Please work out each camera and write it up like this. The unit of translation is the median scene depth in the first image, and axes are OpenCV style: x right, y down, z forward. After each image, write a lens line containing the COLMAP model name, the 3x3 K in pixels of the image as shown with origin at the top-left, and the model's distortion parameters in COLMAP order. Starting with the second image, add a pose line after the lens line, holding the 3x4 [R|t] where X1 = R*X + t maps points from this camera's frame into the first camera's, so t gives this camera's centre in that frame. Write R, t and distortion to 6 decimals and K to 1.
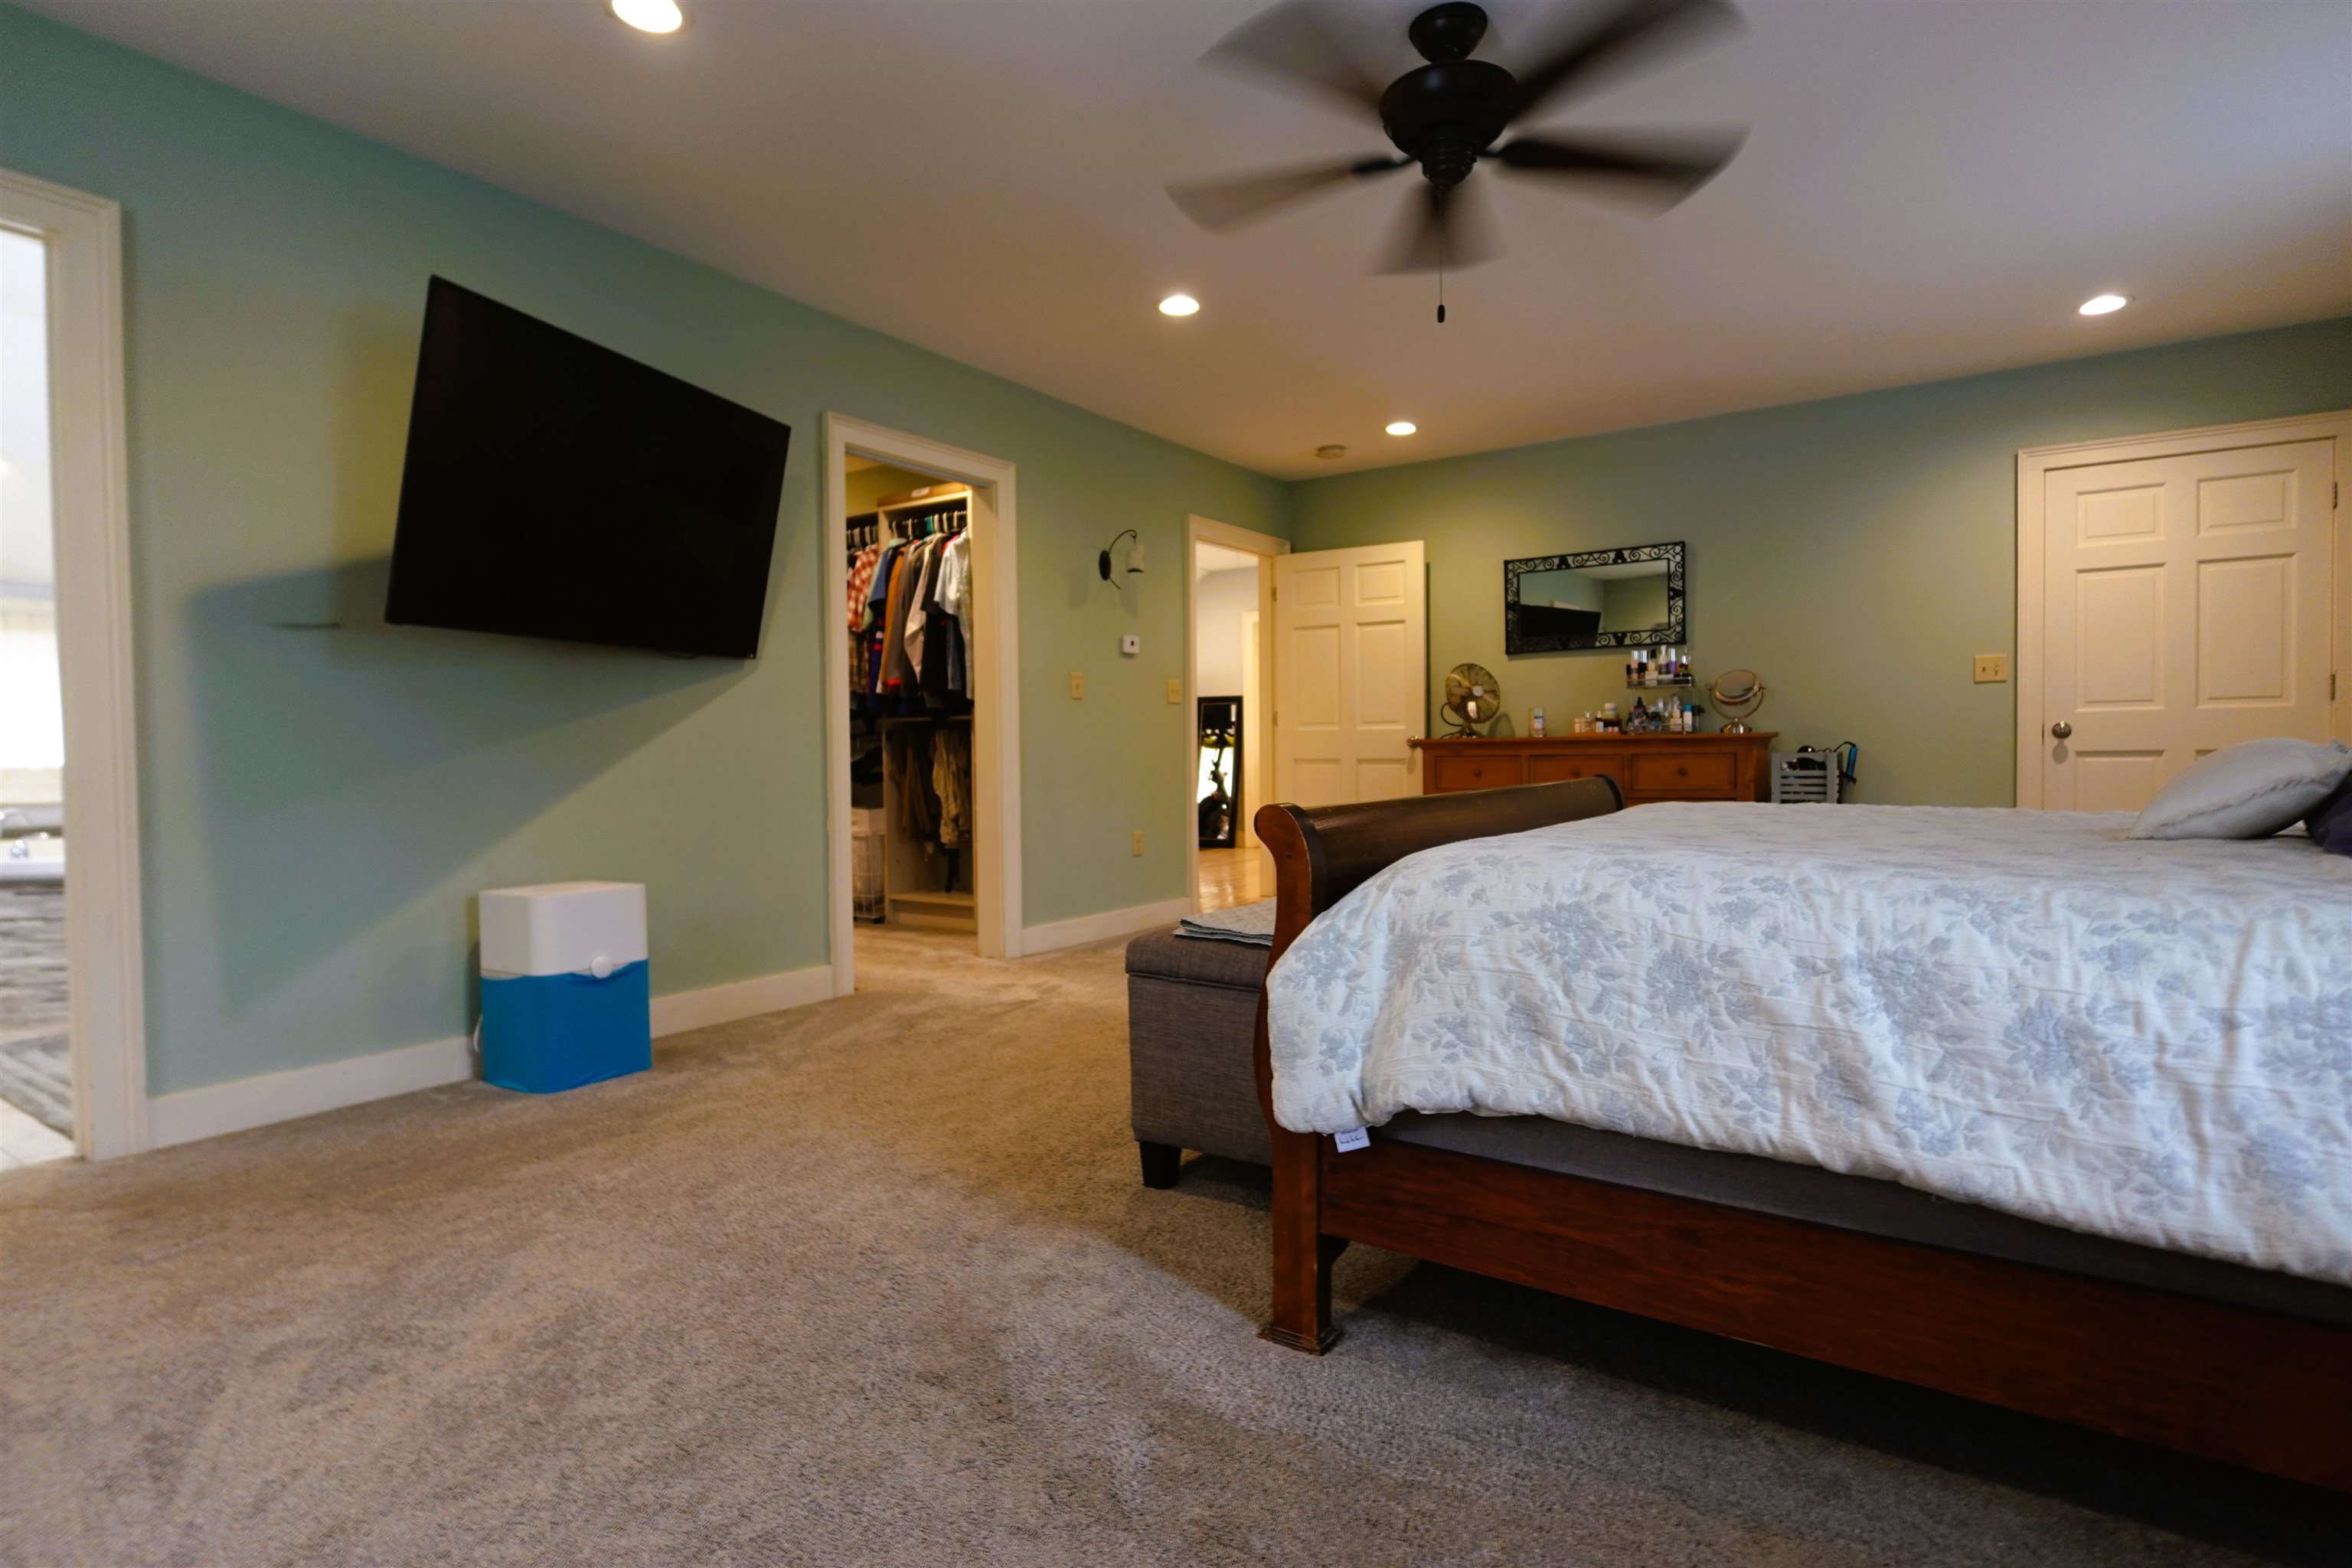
lens RADIAL K [[1191.7, 0, 1181.4], [0, 1191.7, 777.9], [0, 0, 1]] dist [-0.003225, -0.000074]
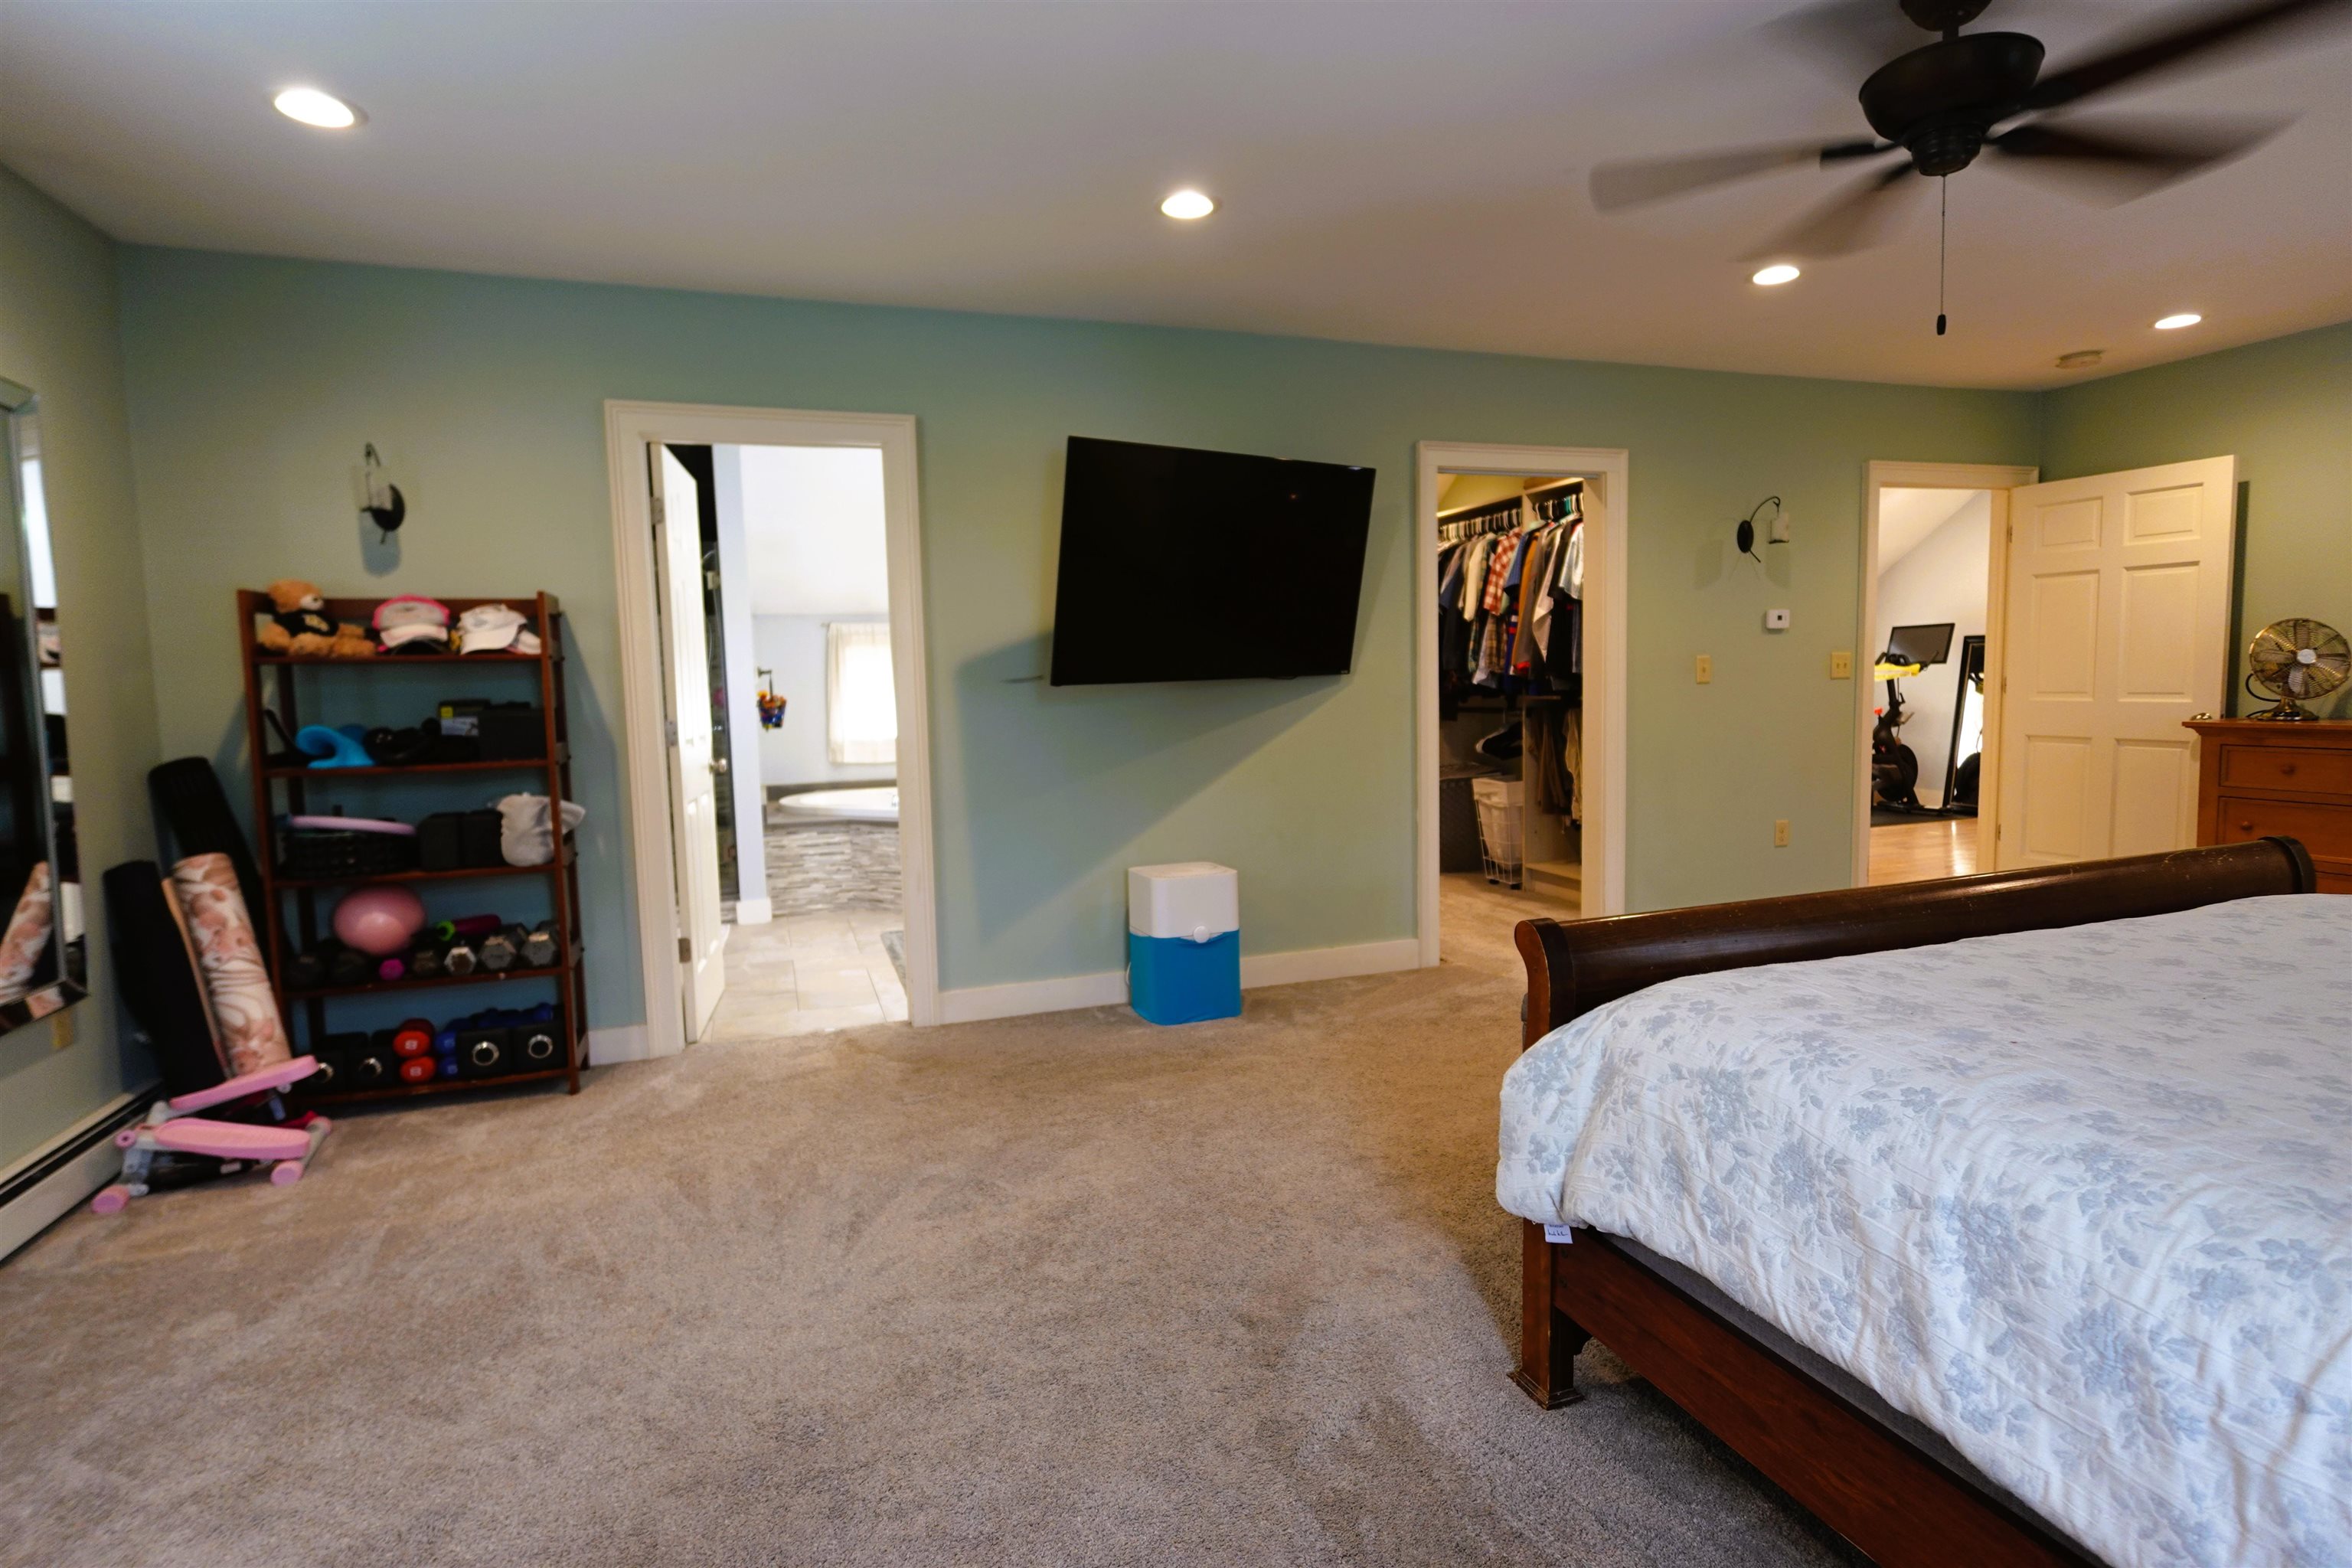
lens RADIAL K [[1191.7, 0, 1166.9], [0, 1191.7, 779.9], [0, 0, 1]] dist [-0.003225, -0.000074]
pose [[0.796200, 0.042358, -0.603548, 0.403614], [0.003392, 0.997218, 0.074461, -0.164222], [0.605023, -0.061333, 0.793842, -0.067873]]
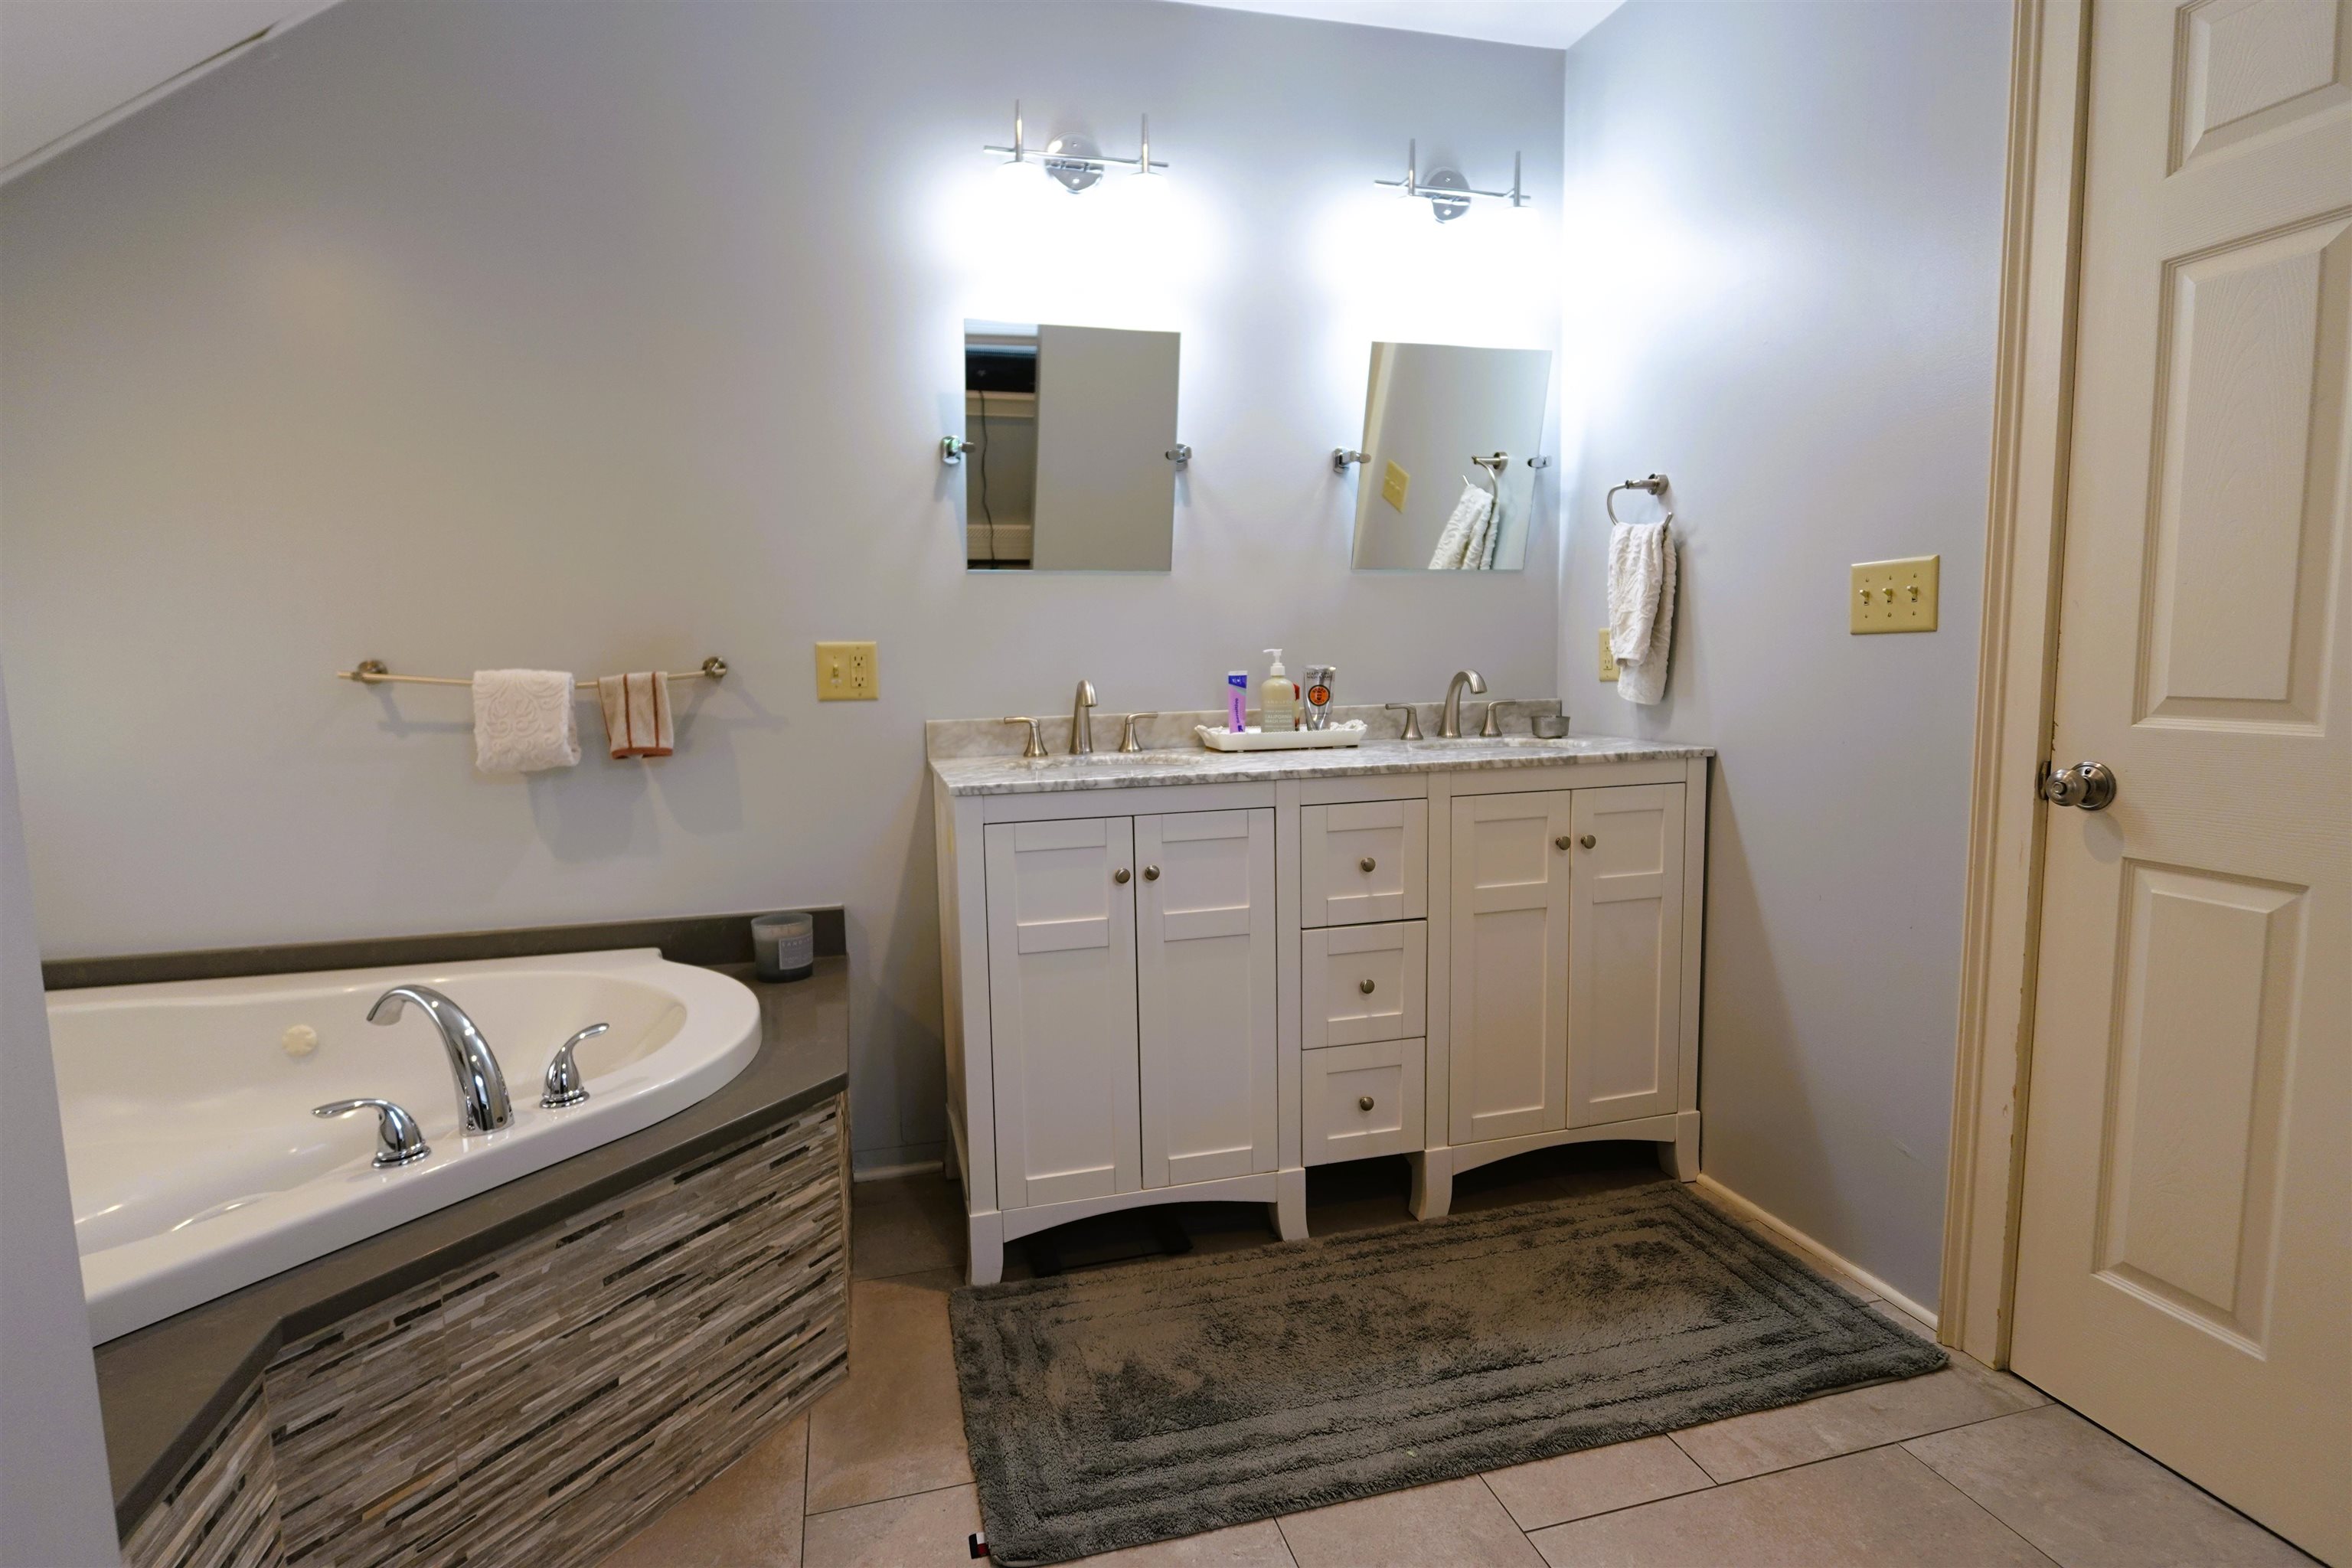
lens RADIAL K [[1191.7, 0, 1170.5], [0, 1191.7, 786.0], [0, 0, 1]] dist [-0.003225, -0.000074]
pose [[0.655042, -0.089005, 0.750332, -2.278482], [0.034162, 0.995511, 0.088264, -0.120218], [-0.754819, -0.032184, 0.655143, 1.222769]]
